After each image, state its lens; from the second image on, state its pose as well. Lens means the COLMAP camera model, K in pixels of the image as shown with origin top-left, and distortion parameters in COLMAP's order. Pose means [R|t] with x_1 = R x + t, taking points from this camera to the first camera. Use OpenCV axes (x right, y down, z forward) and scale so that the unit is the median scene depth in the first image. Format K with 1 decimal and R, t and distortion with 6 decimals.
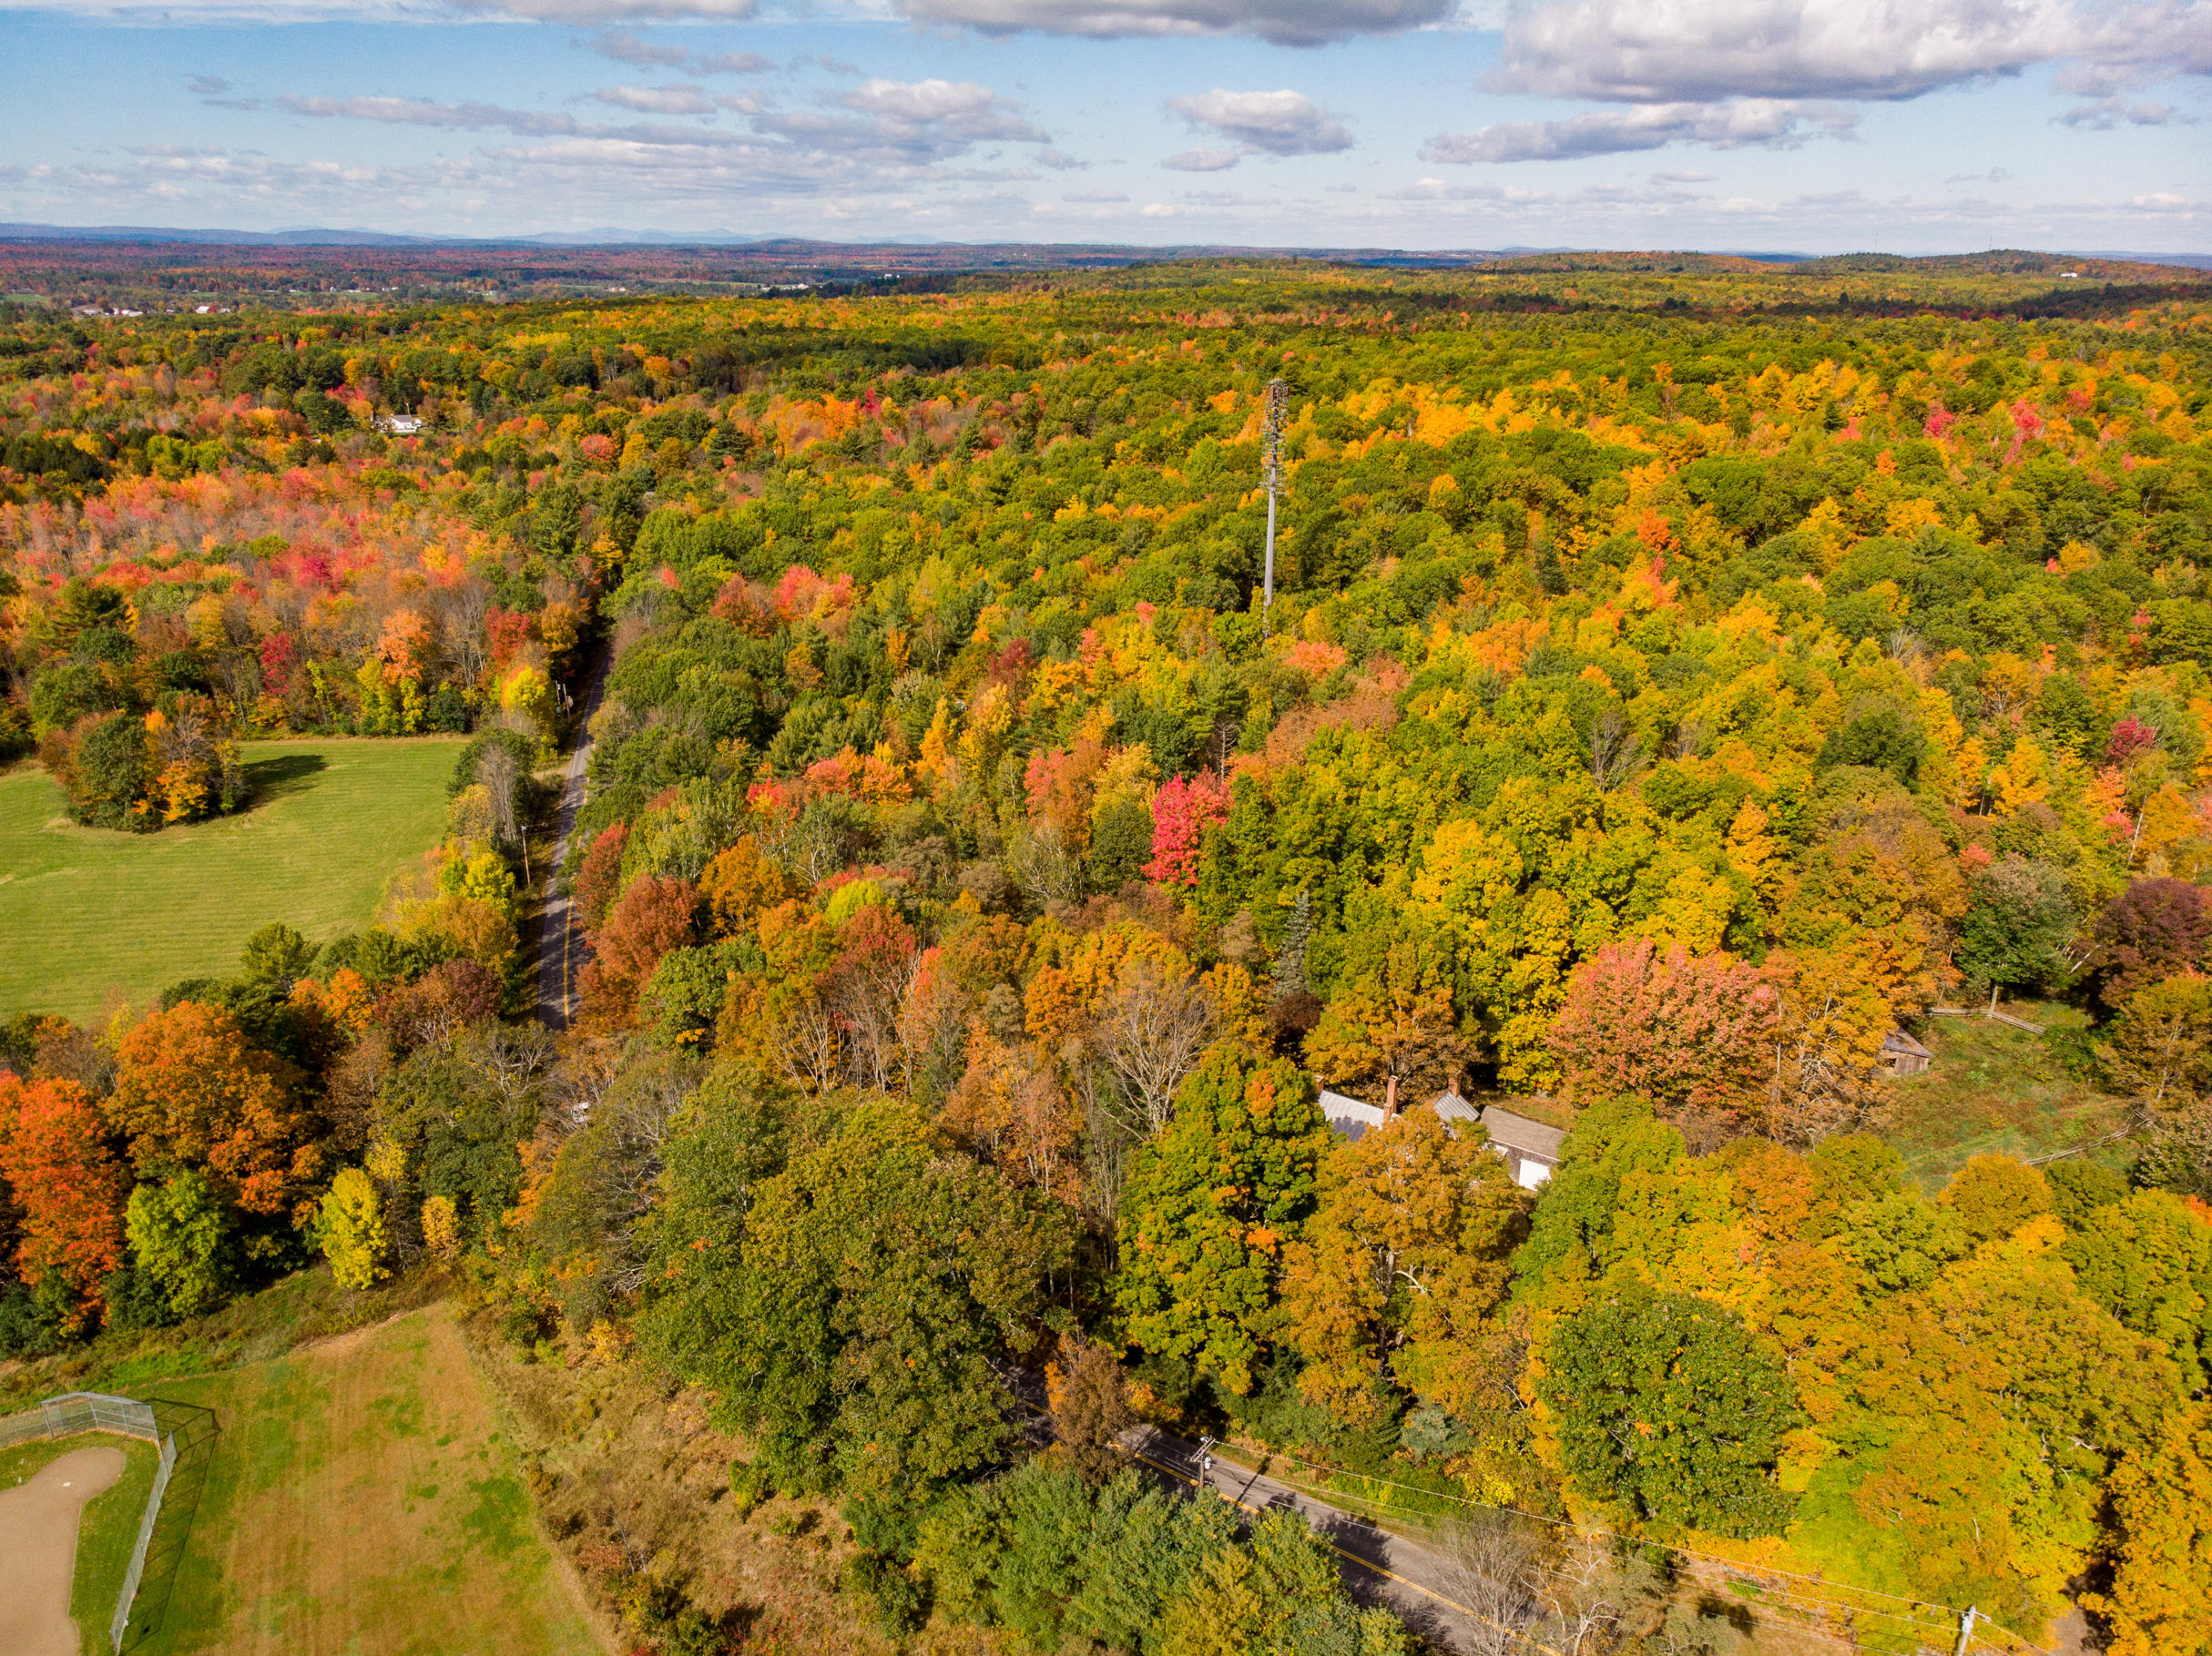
lens RADIAL K [[1629.6, 0, 1106.0], [0, 1629.6, 828.0], [0, 0, 1]] dist [0.006733, 0.008272]
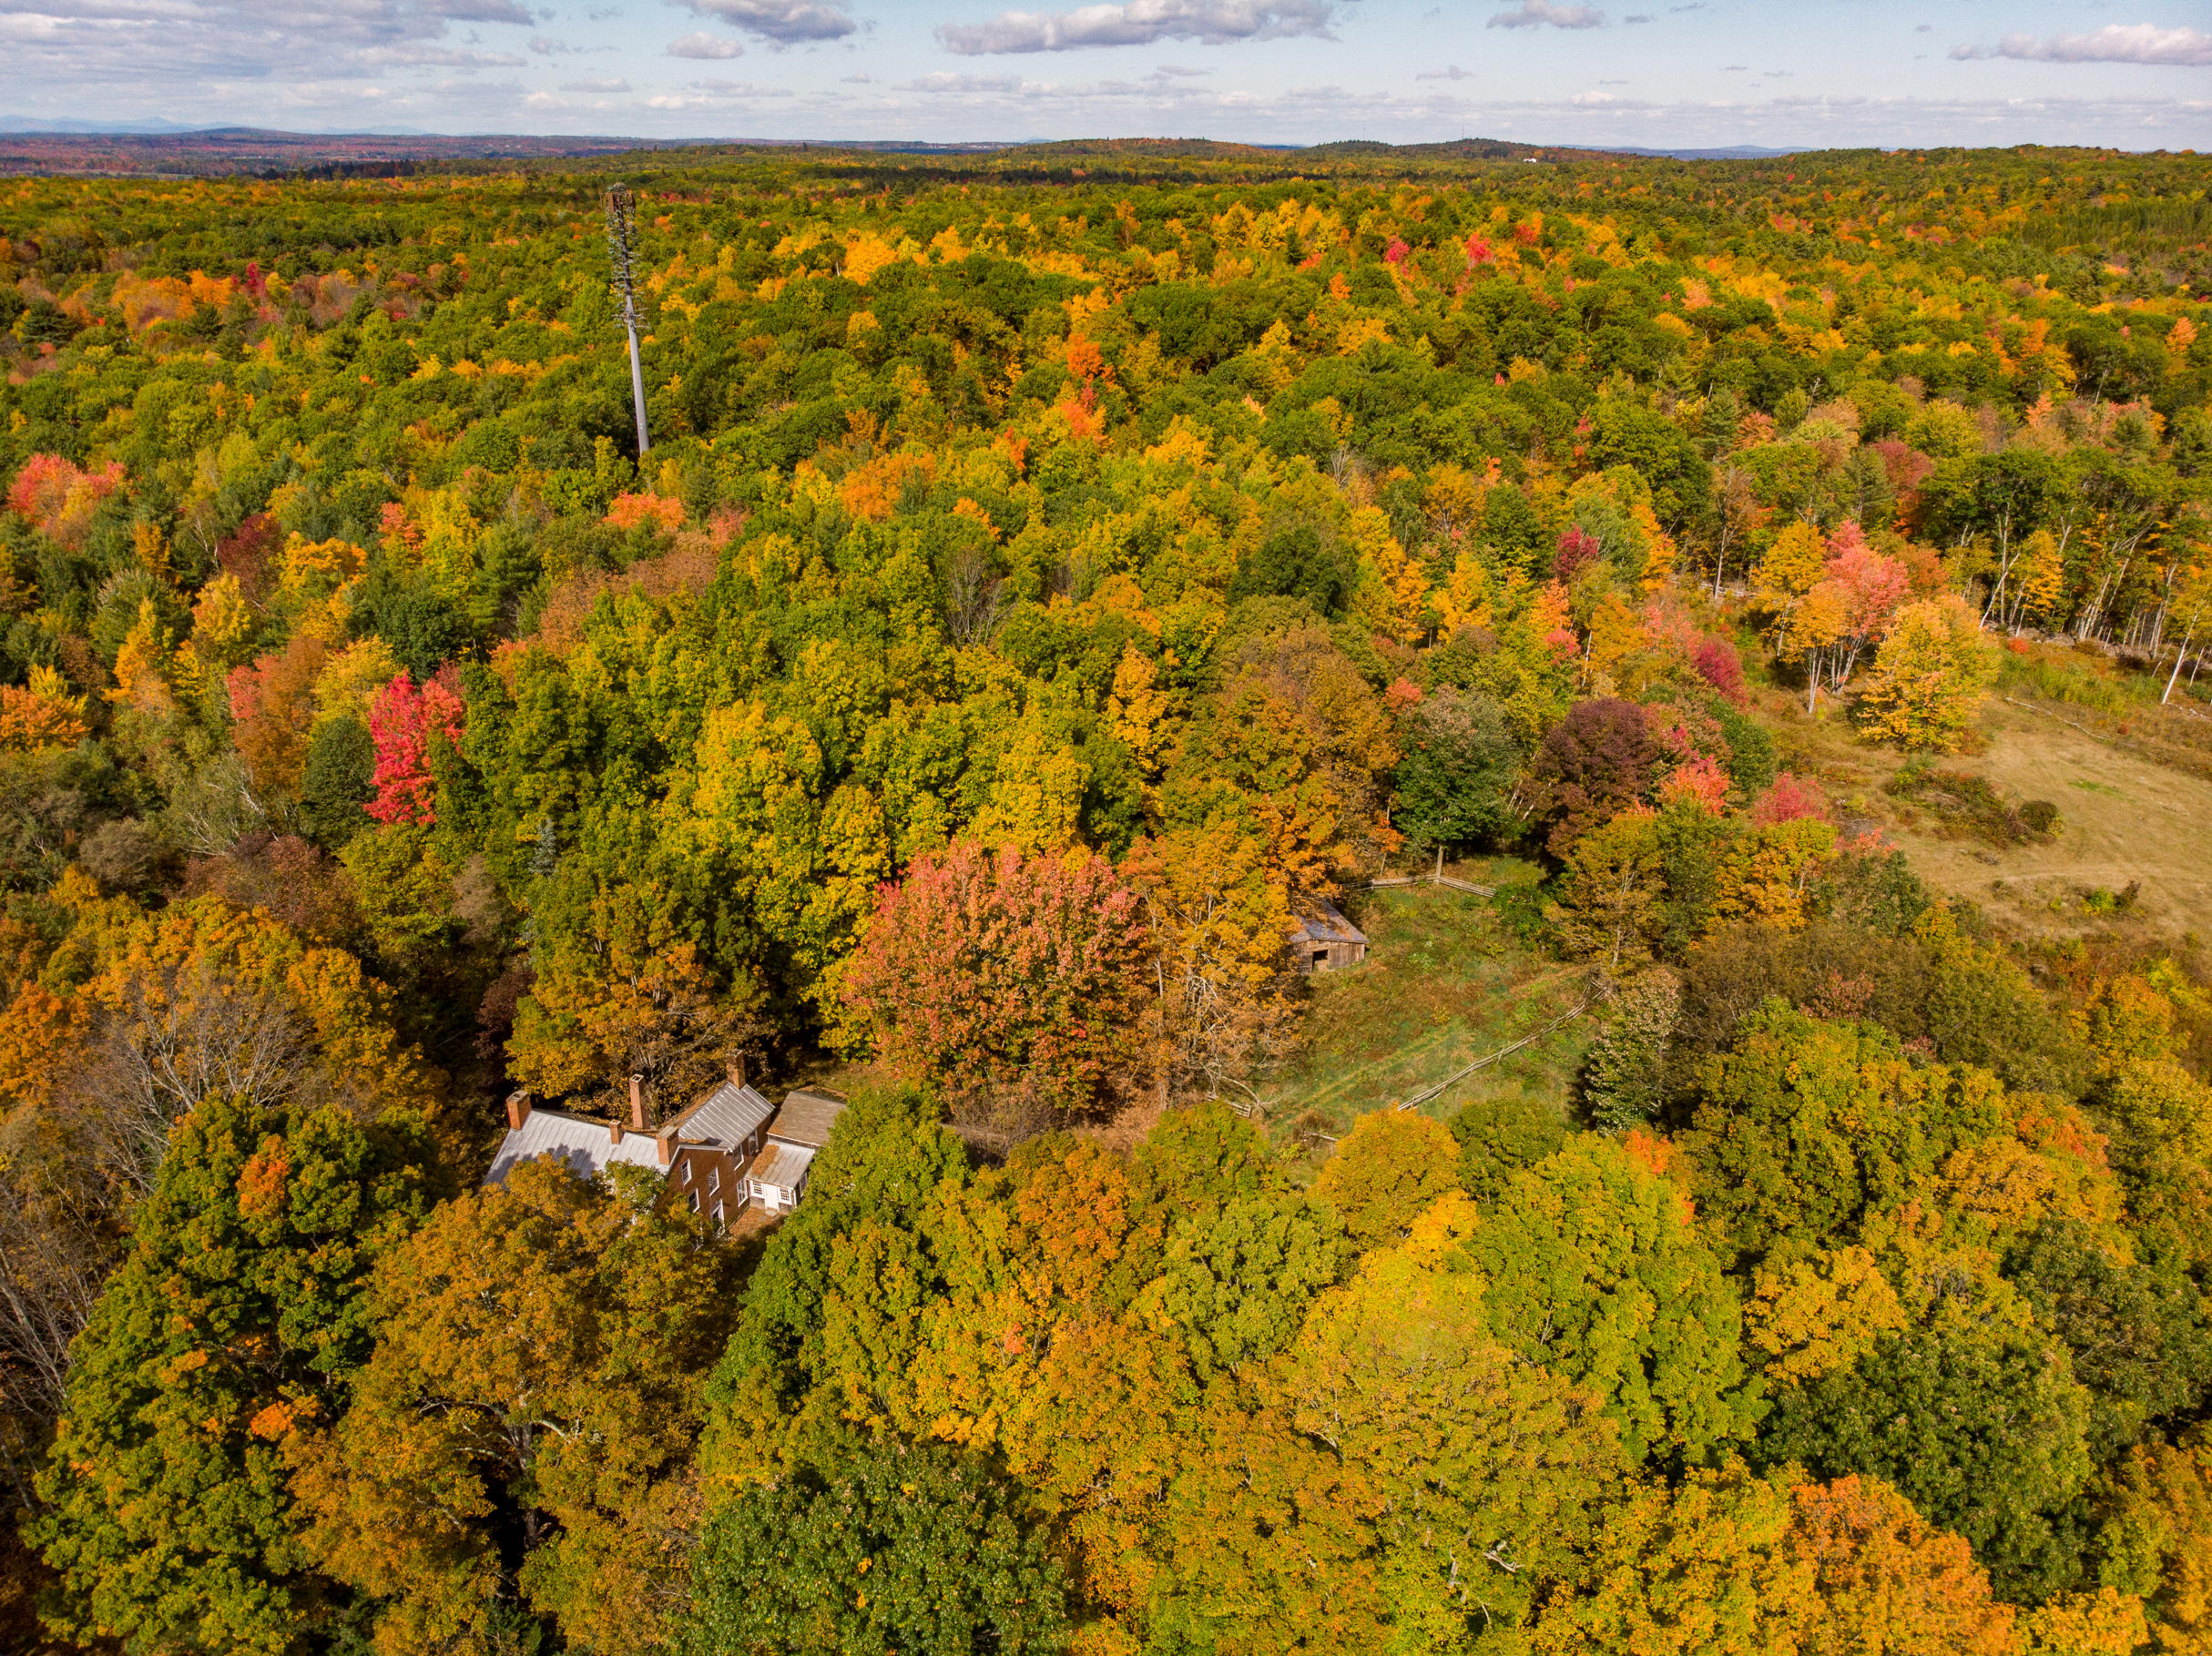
lens RADIAL K [[1629.6, 0, 1106.0], [0, 1629.6, 828.0], [0, 0, 1]] dist [0.006733, 0.008272]
pose [[0.963706, -0.104321, 0.245738, 0.174282], [0.090202, 0.993595, 0.068060, 0.015537], [-0.251264, -0.043423, 0.966944, 0.235344]]
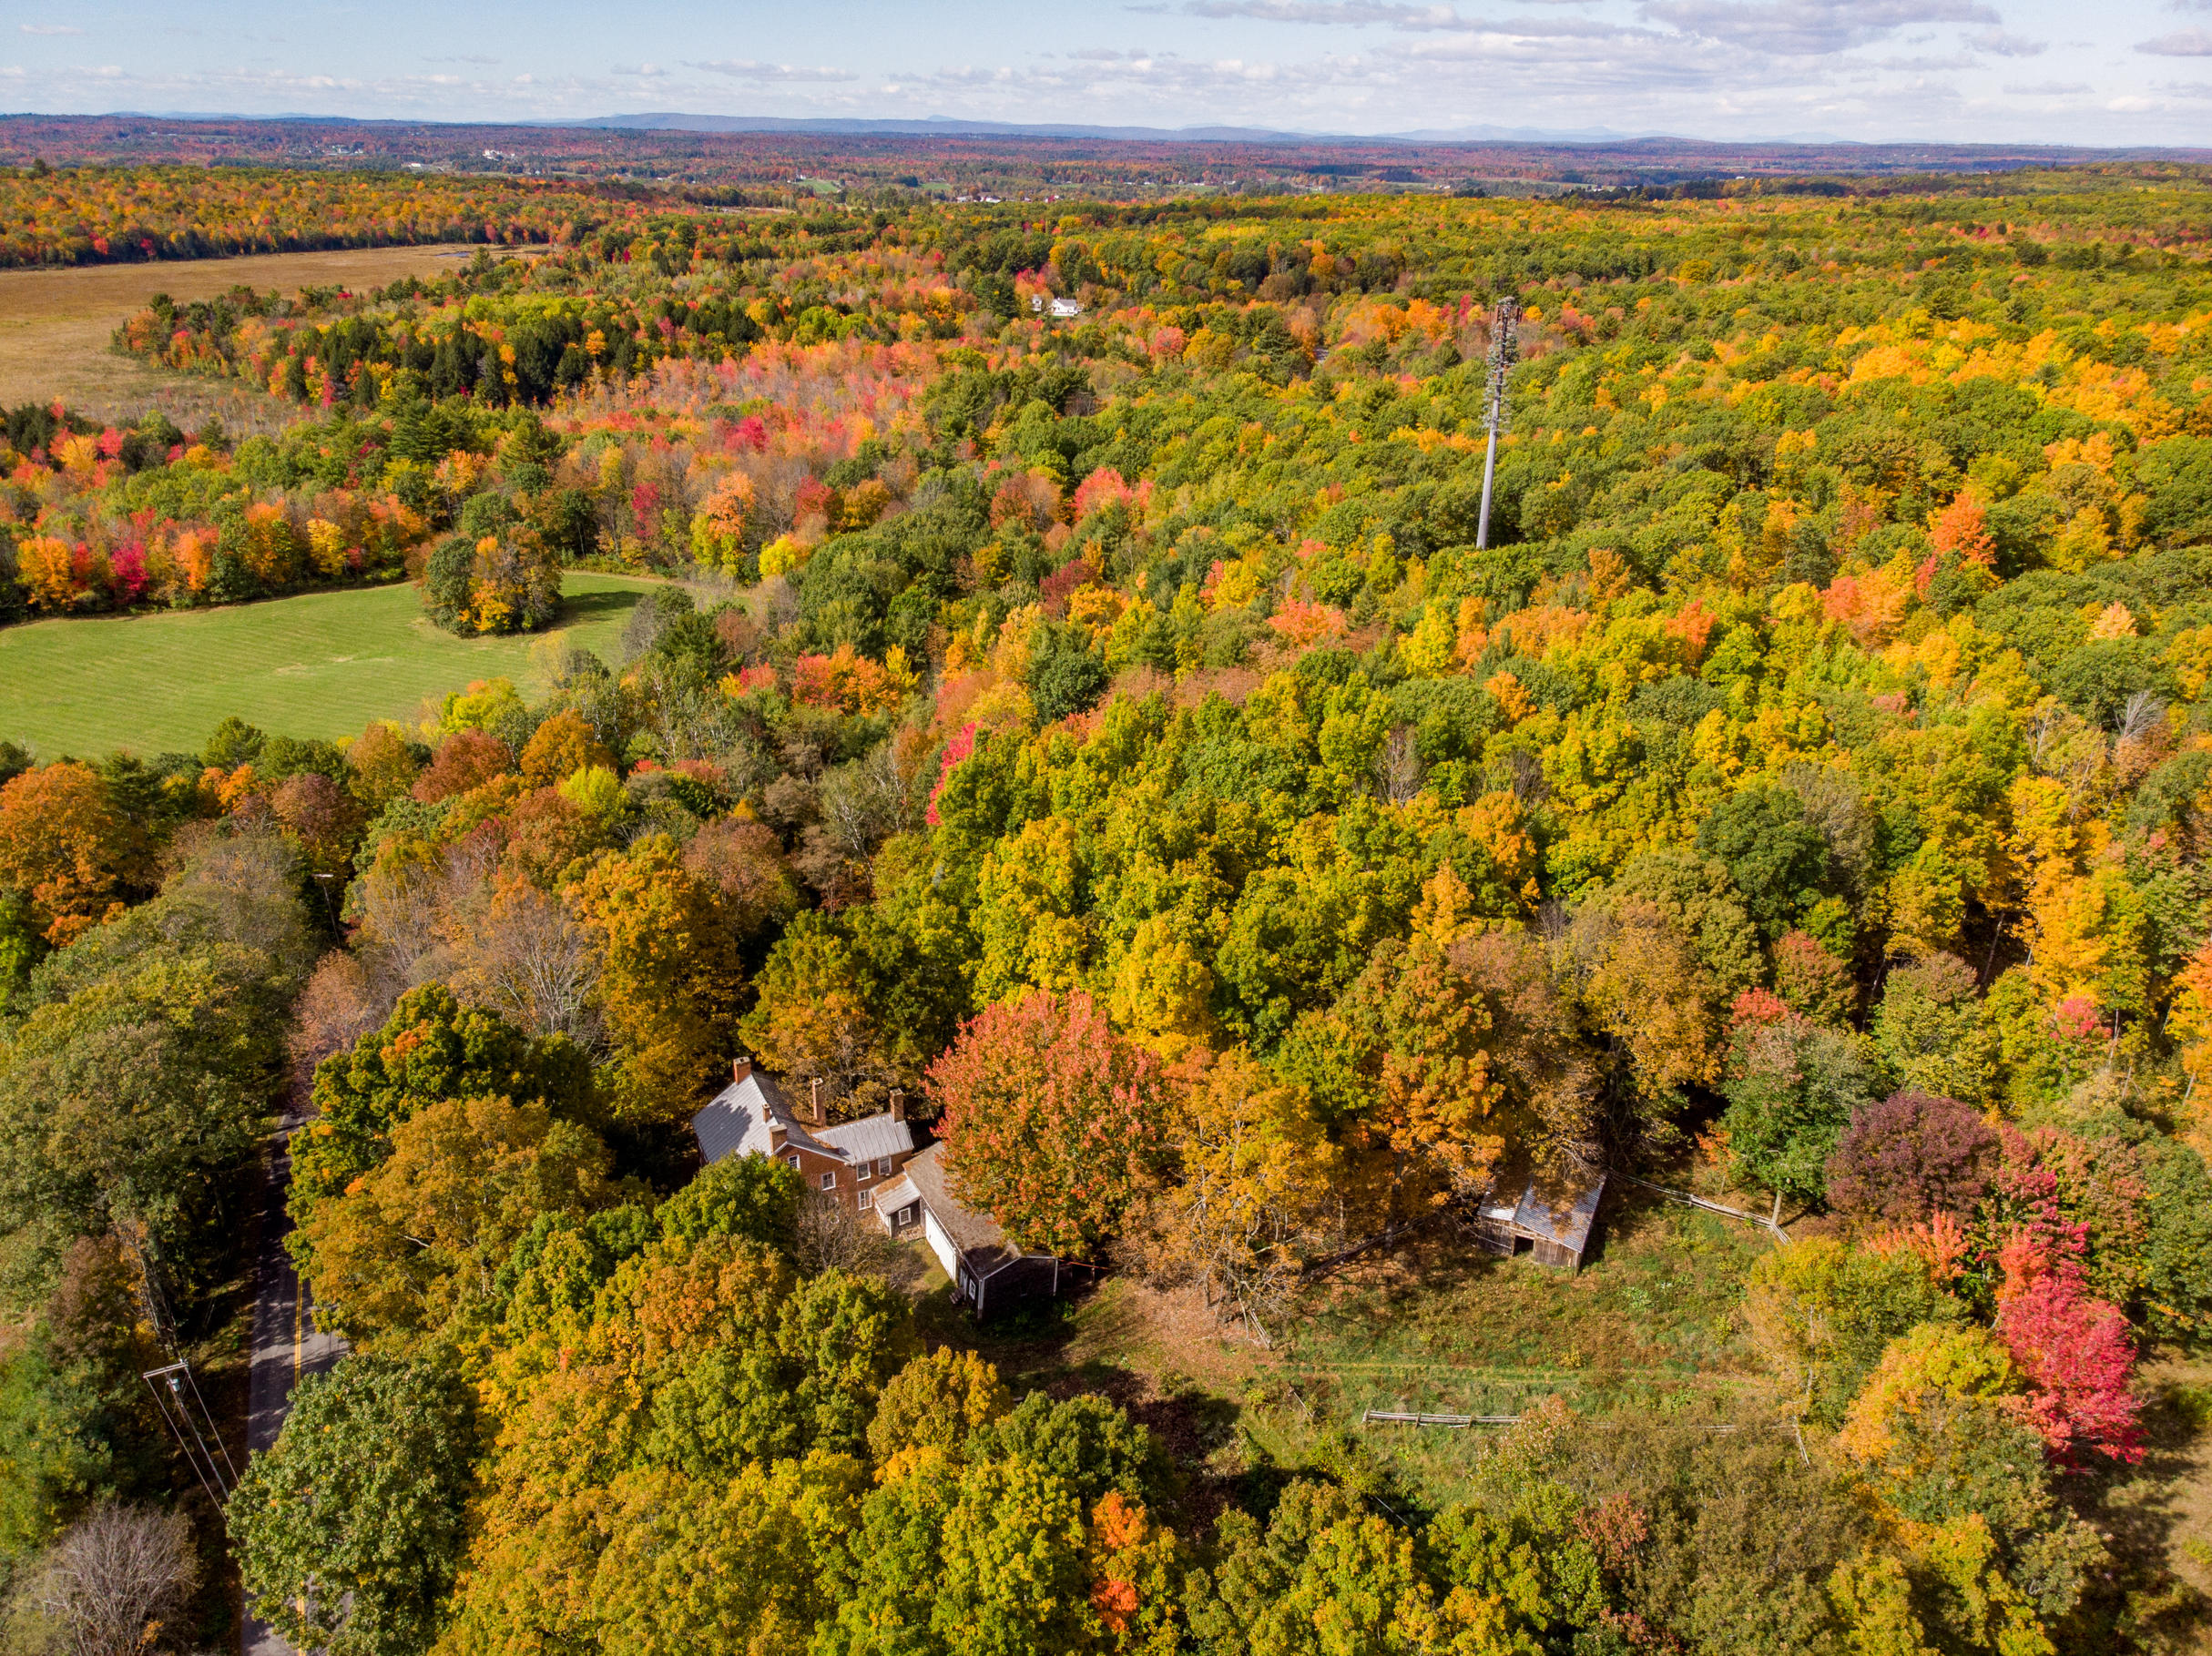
lens RADIAL K [[1606.9, 0, 1118.2], [0, 1606.9, 834.5], [0, 0, 1]] dist [0.058312, -0.069036]
pose [[0.883953, 0.191276, -0.426661, 0.564680], [-0.165394, 0.981415, 0.097314, -0.077643], [0.437346, -0.015454, 0.899161, 0.231763]]
